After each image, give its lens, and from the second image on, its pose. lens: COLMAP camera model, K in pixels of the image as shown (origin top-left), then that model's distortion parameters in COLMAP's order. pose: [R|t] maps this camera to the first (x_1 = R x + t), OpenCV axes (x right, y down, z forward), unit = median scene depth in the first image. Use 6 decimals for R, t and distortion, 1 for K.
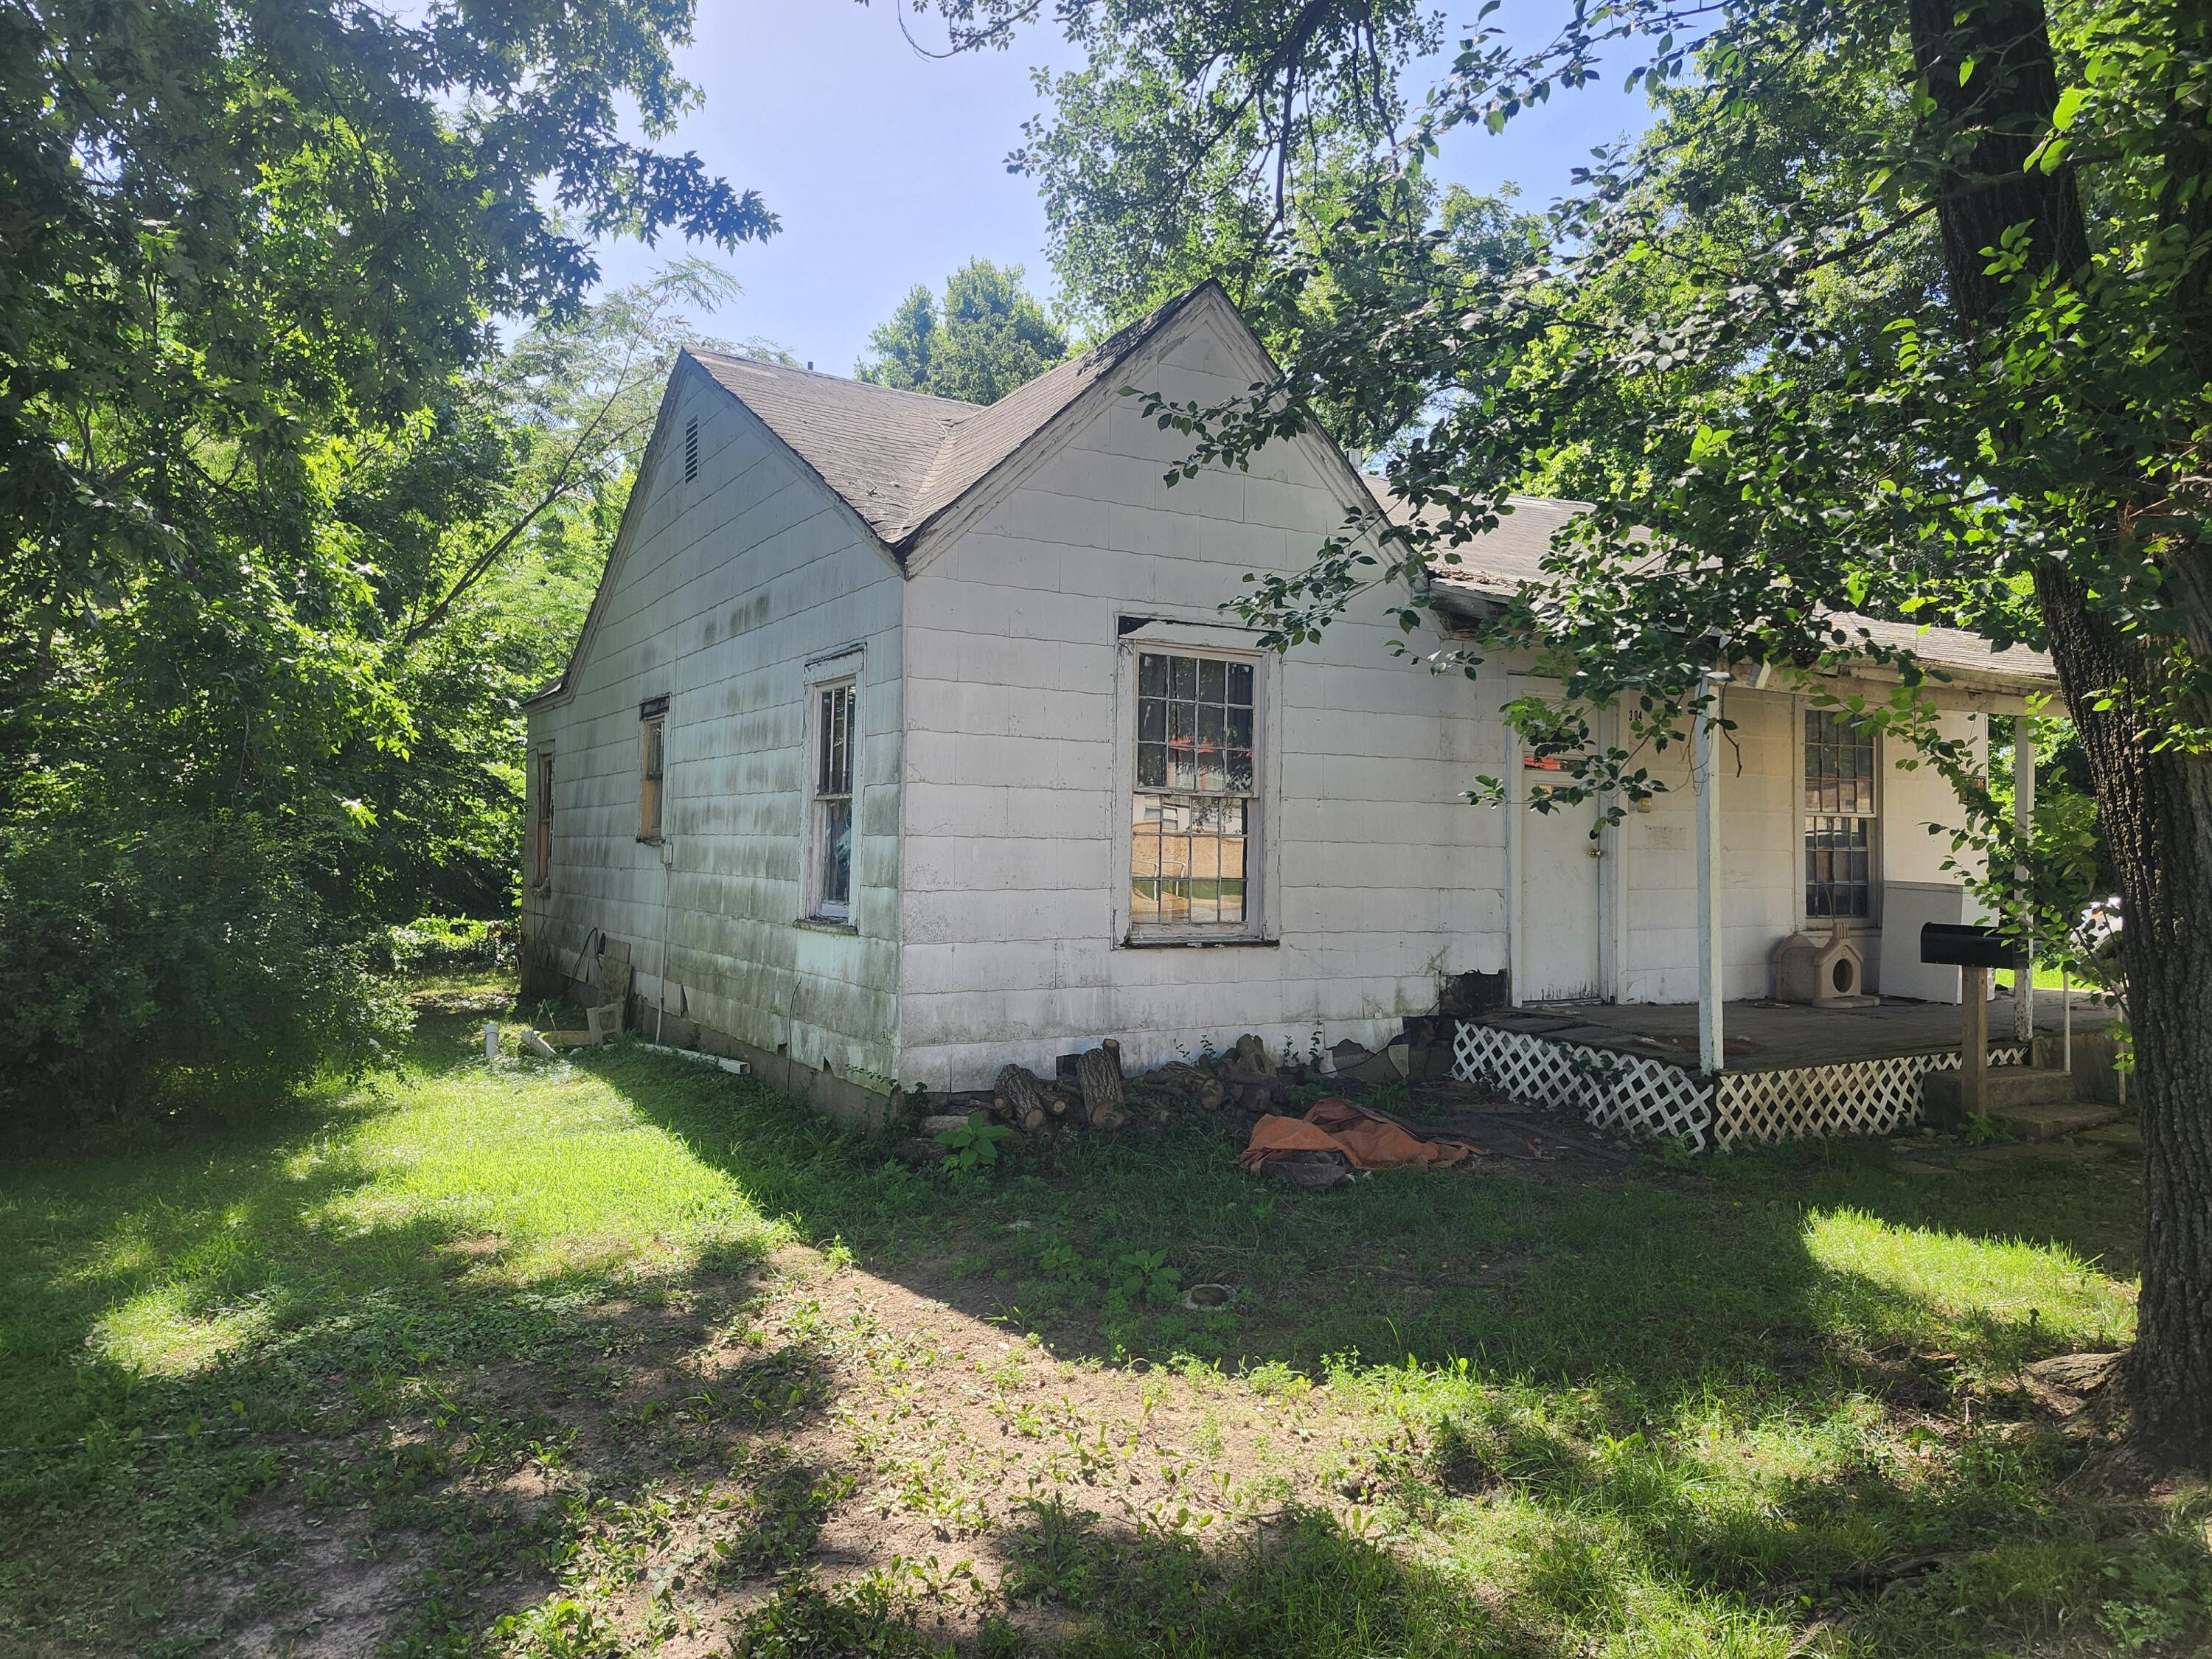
lens RADIAL K [[1481.1, 0, 1106.7], [0, 1481.1, 828.2], [0, 0, 1]] dist [0.002682, -0.000593]
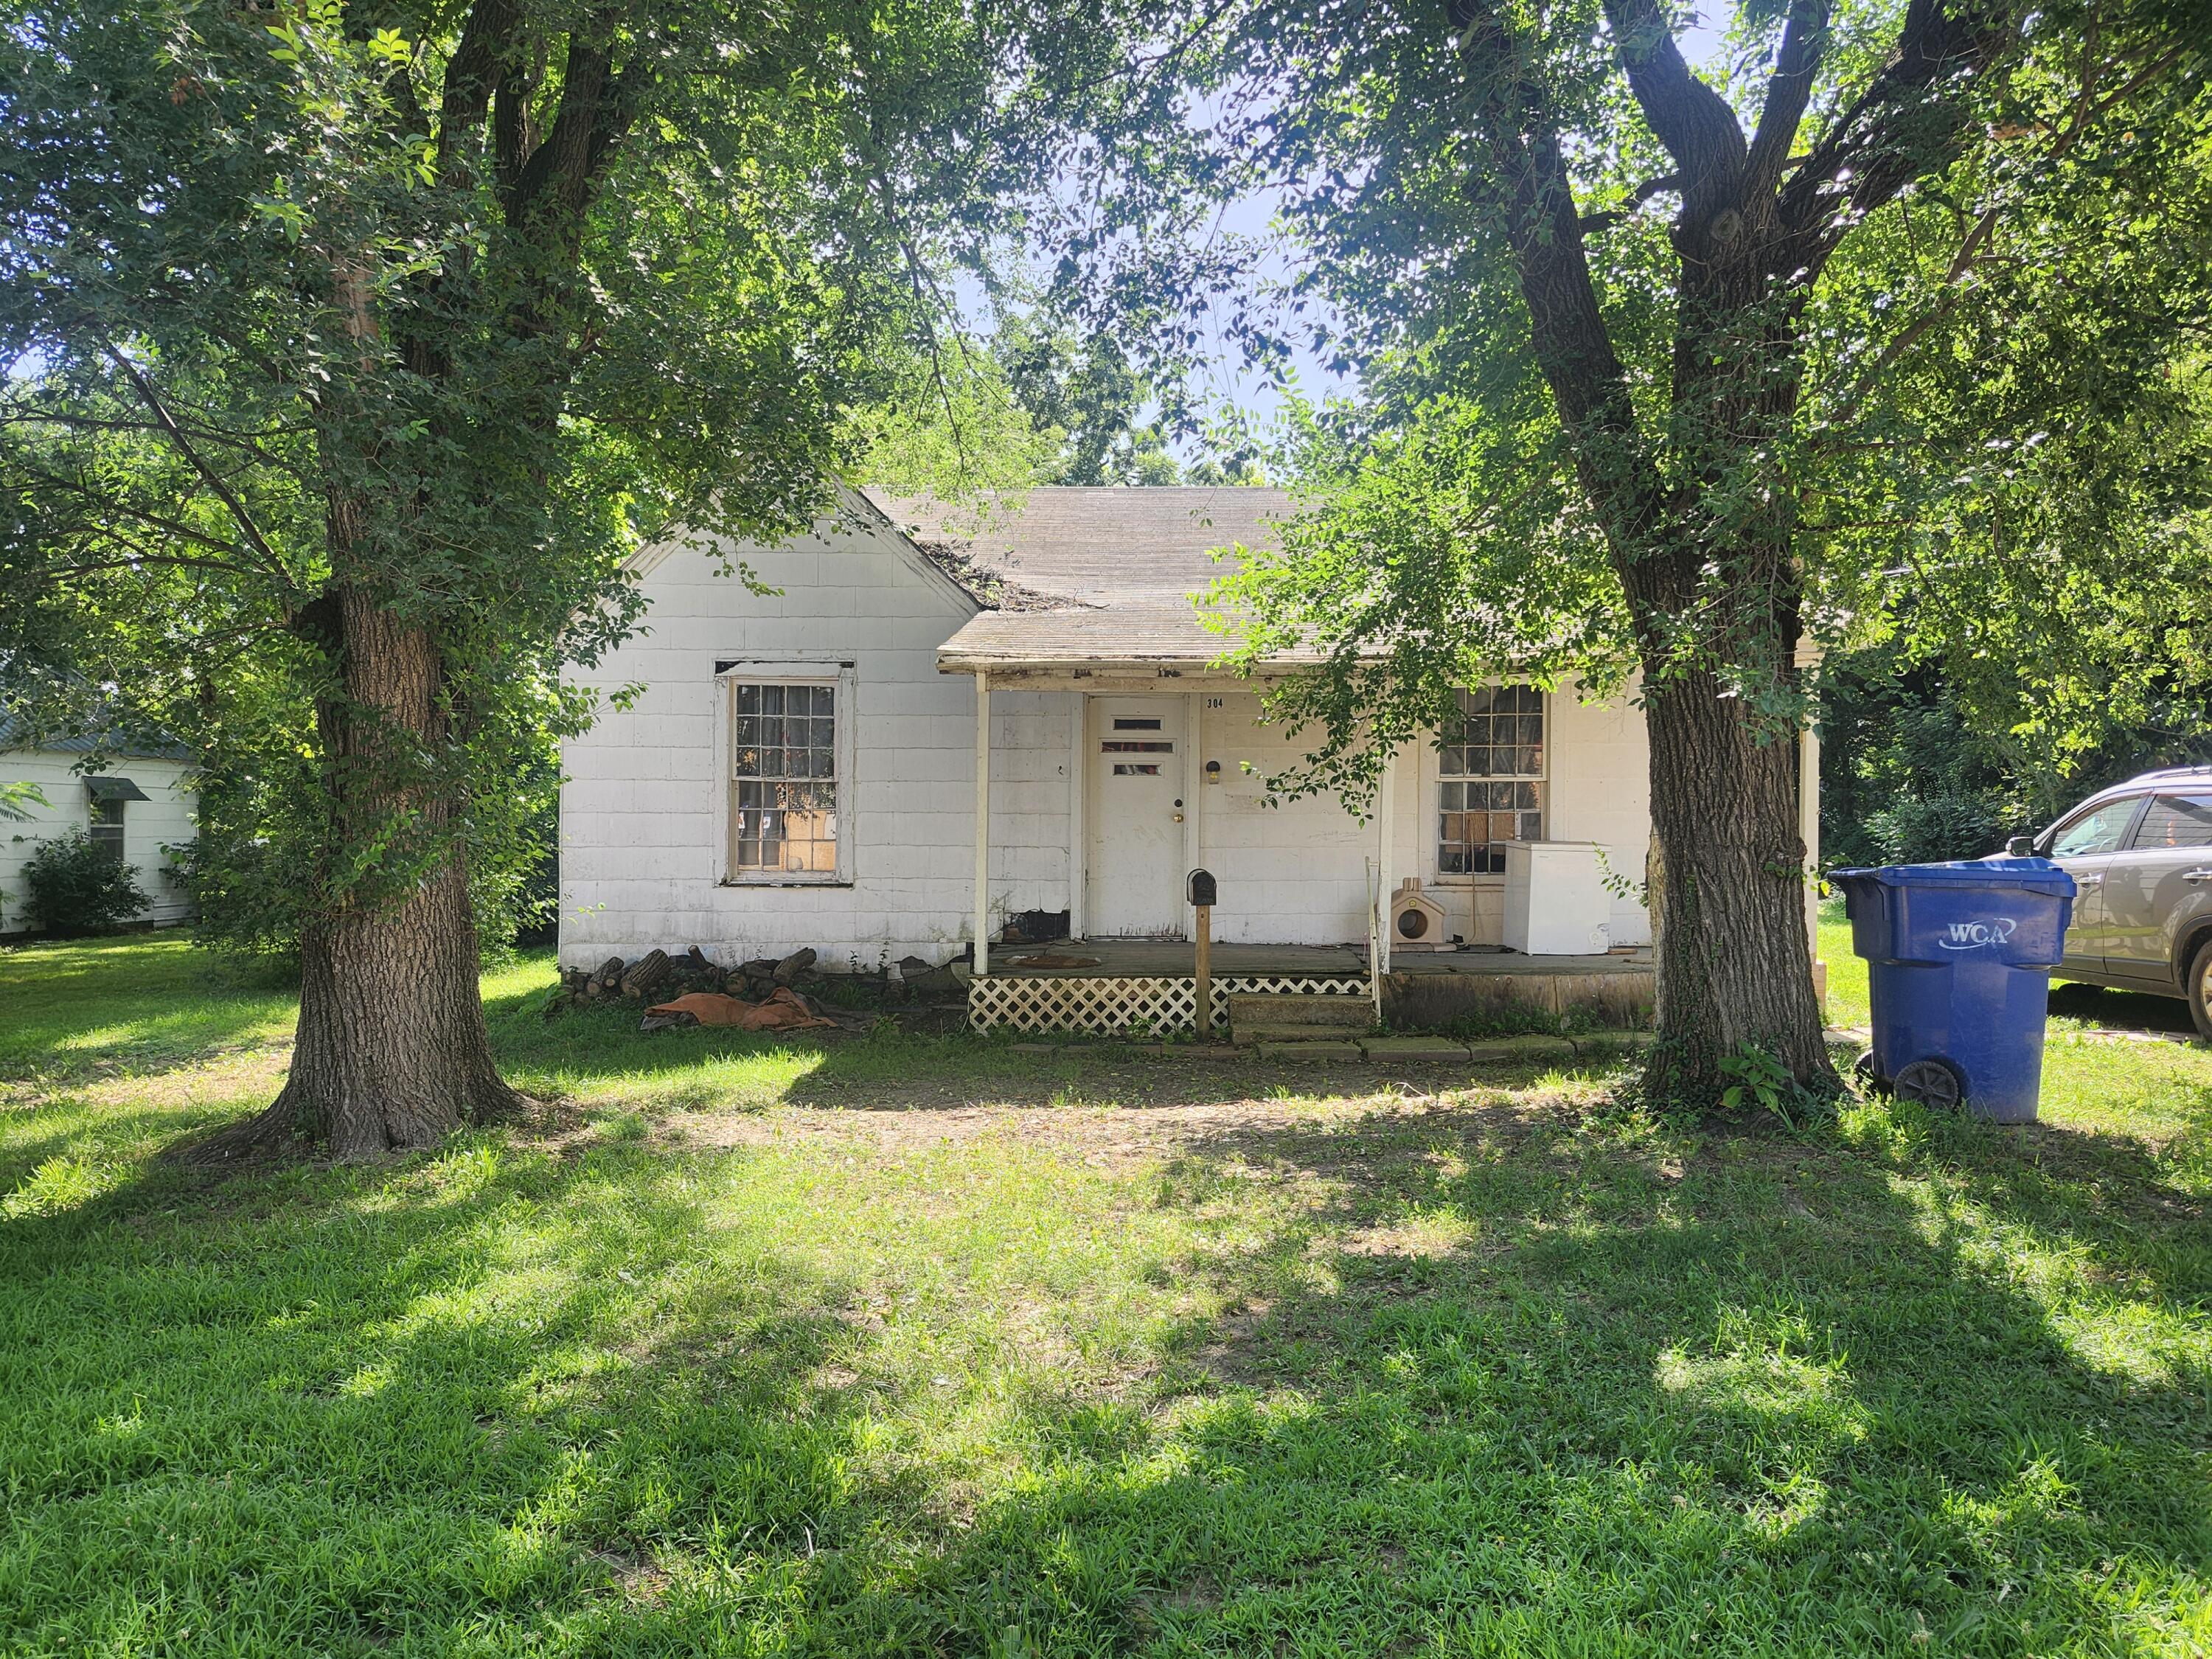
lens RADIAL K [[1481.1, 0, 1107.0], [0, 1481.1, 835.0], [0, 0, 1]] dist [0.002682, -0.000593]
pose [[0.902020, -0.003859, -0.431677, 0.978234], [0.014792, 0.999649, 0.021973, 0.002917], [0.431441, -0.026205, 0.901761, -0.165679]]
